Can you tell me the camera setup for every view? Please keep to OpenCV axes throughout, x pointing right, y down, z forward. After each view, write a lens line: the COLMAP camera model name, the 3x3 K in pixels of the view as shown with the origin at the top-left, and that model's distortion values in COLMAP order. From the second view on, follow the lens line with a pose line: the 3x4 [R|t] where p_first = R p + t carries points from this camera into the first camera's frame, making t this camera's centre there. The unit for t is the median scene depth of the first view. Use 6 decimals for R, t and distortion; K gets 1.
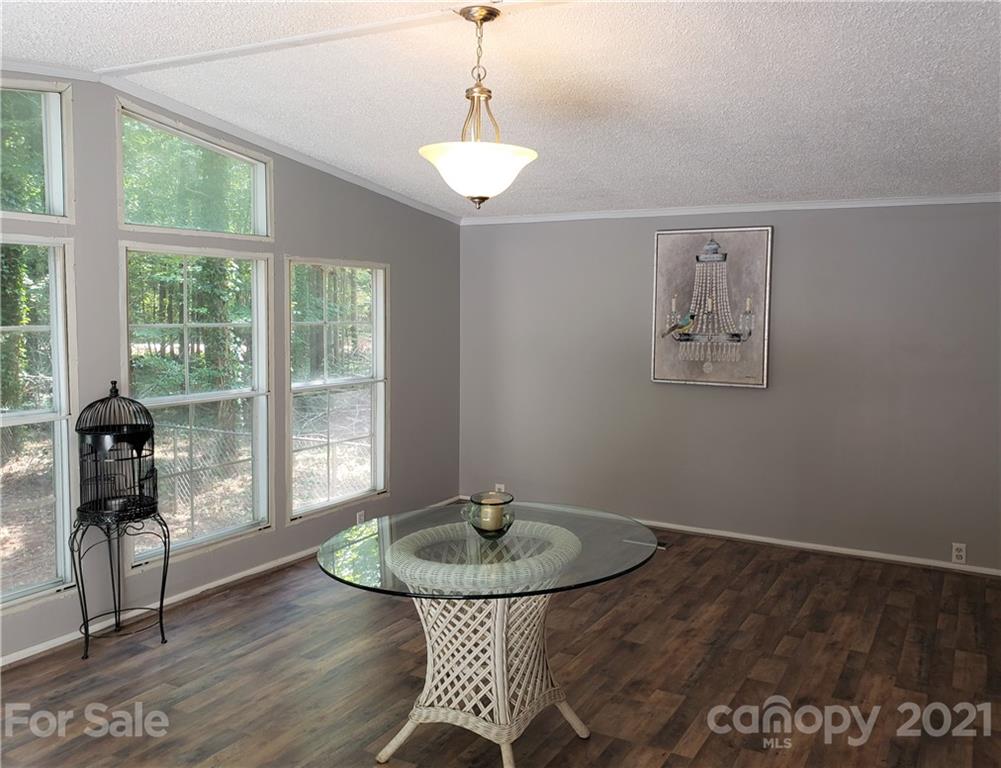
lens RADIAL K [[842.0, 0, 532.2], [0, 842.0, 370.8], [0, 0, 1]] dist [0.125914, -0.228354]
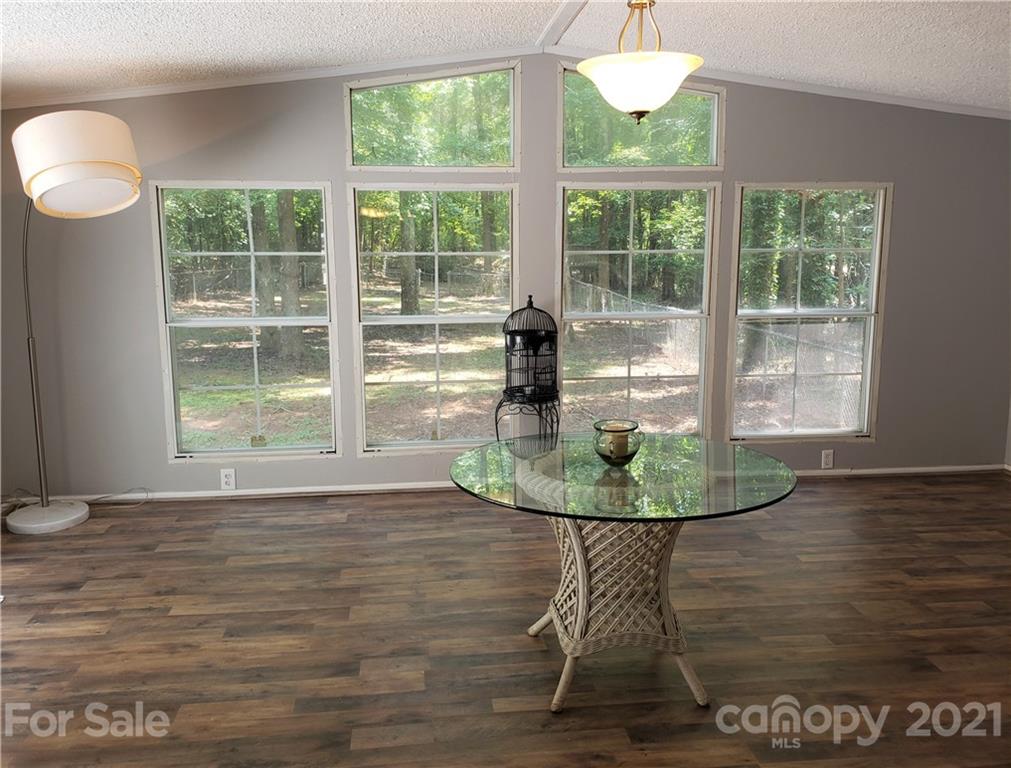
lens RADIAL K [[805.1, 0, 473.2], [0, 805.1, 380.8], [0, 0, 1]] dist [0.006066, -0.000045]
pose [[0.551279, 0.134211, -0.823456, 0.448707], [-0.051414, 0.990566, 0.127028, -0.008932], [0.832736, -0.027690, 0.552978, 0.245277]]
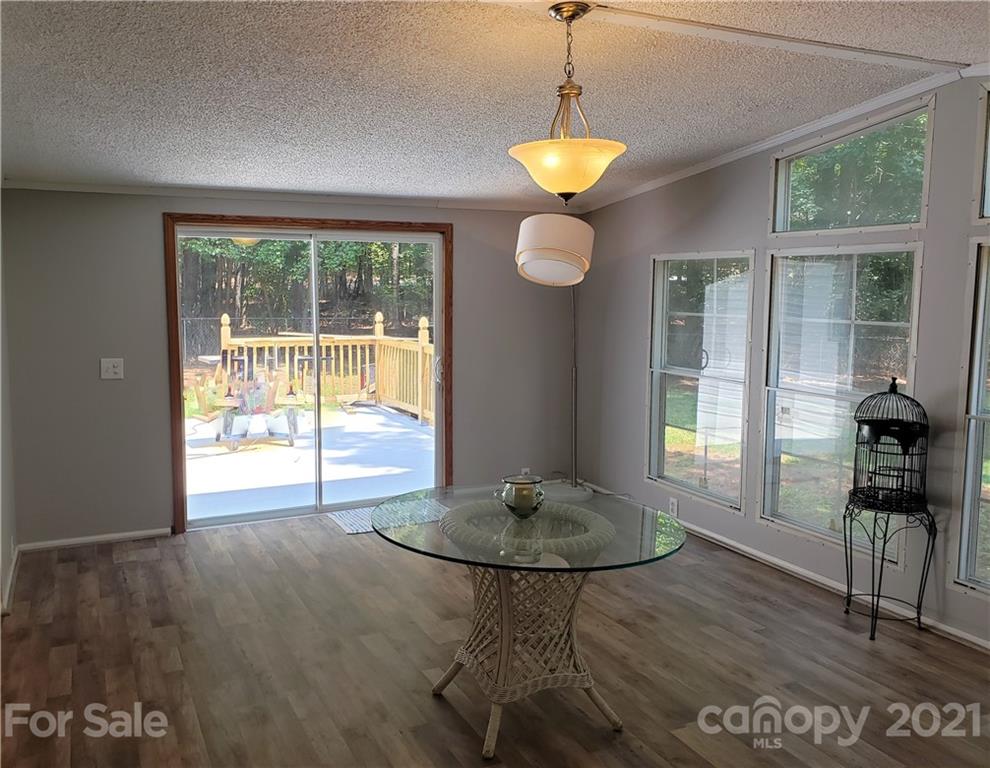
lens RADIAL K [[826.5, 0, 493.9], [0, 826.5, 370.3], [0, 0, 1]] dist [-0.000368, -0.001861]
pose [[-0.600696, 0.062703, -0.797015, 0.575540], [-0.072549, 0.988531, 0.132449, -0.089434], [0.796179, 0.137384, -0.589258, 1.140459]]
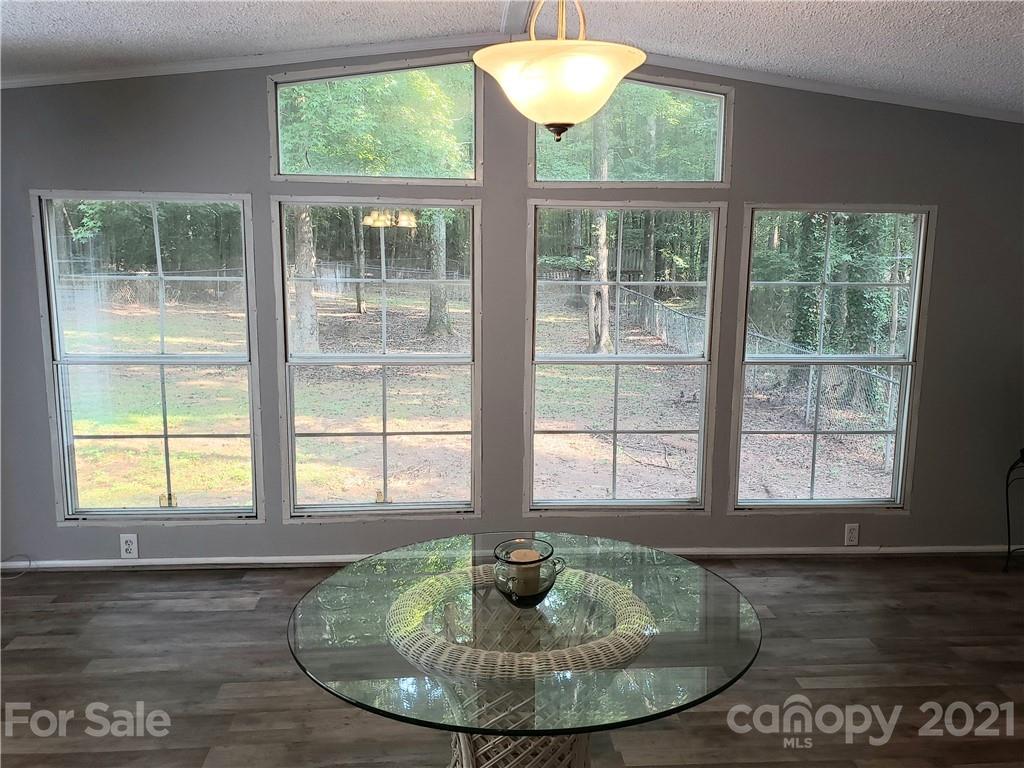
lens RADIAL K [[821.3, 0, 512.0], [0, 821.3, 384.0], [0, 0, 1]] dist [0.007209, -0.004653]
pose [[0.532192, 0.151292, -0.832996, 0.360891], [-0.069793, 0.988395, 0.134926, -0.064756], [0.843742, -0.013669, 0.536575, 0.453756]]
